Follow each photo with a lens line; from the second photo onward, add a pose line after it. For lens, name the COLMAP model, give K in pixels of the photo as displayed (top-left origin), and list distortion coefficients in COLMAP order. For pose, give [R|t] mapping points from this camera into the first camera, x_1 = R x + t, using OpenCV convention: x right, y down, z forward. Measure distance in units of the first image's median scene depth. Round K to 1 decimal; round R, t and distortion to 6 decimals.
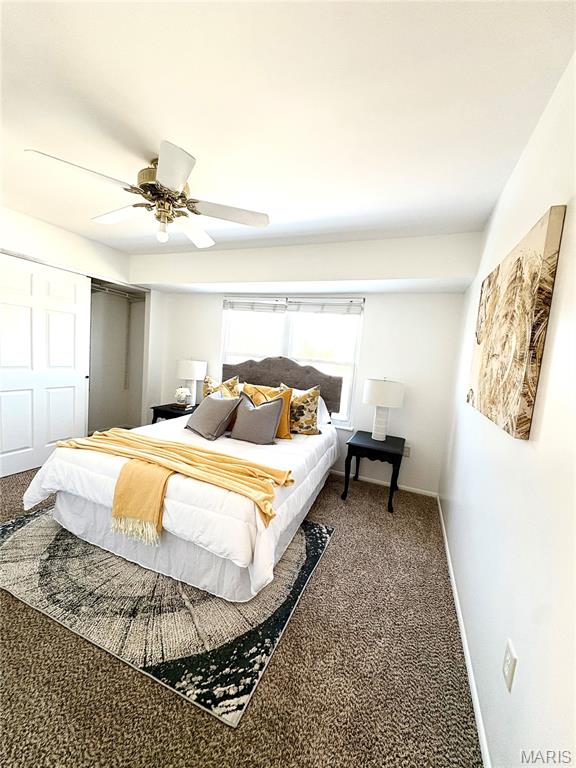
lens RADIAL K [[305.1, 0, 290.1], [0, 305.1, 386.8], [0, 0, 1]] dist [-0.003420, 0.000691]
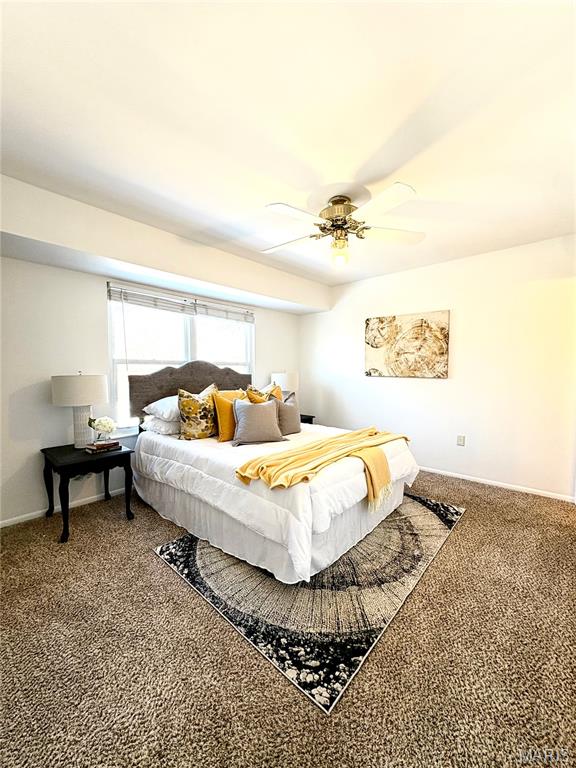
lens RADIAL K [[305.1, 0, 292.0], [0, 305.1, 382.3], [0, 0, 1]] dist [-0.003420, 0.000691]
pose [[0.338770, -0.123965, 0.932667, -0.896846], [0.126262, 0.988306, 0.085498, -0.084020], [-0.932359, 0.088796, 0.350460, 0.434749]]
